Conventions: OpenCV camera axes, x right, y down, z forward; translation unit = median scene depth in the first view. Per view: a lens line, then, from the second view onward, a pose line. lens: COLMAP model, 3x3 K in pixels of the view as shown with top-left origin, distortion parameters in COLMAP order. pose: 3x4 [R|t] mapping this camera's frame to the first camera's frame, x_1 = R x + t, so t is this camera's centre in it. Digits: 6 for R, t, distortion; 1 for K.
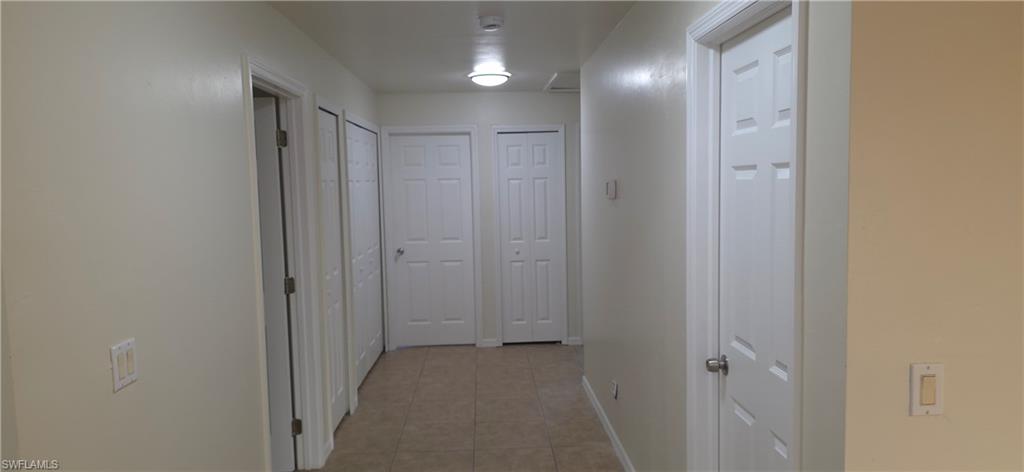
lens RADIAL K [[680.2, 0, 512.0], [0, 680.2, 236.0], [0, 0, 1]] dist [0.000554, 0.000001]
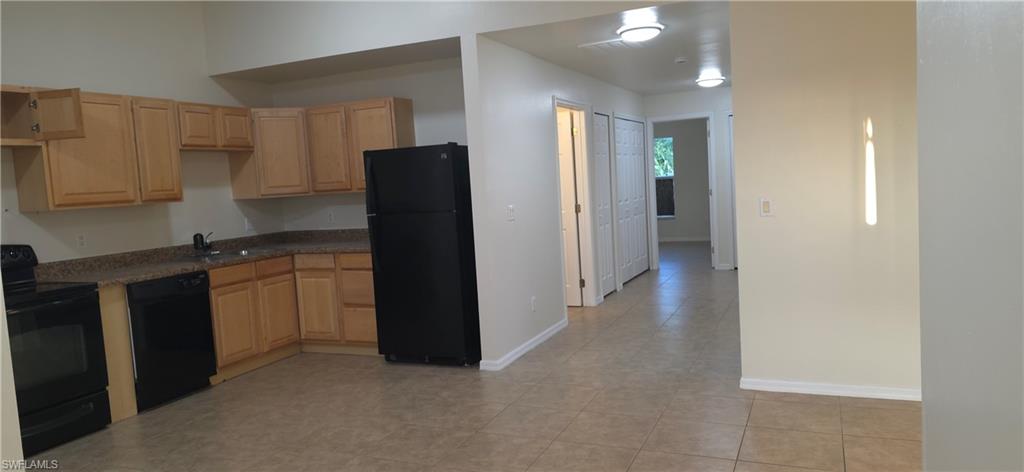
lens RADIAL K [[680.2, 0, 512.0], [0, 680.2, 236.0], [0, 0, 1]] dist [0.000554, 0.000001]
pose [[0.891597, 0.003725, -0.452815, 0.262167], [0.005708, 0.999794, 0.019464, 0.079076], [0.452794, -0.019939, 0.891392, -0.554914]]
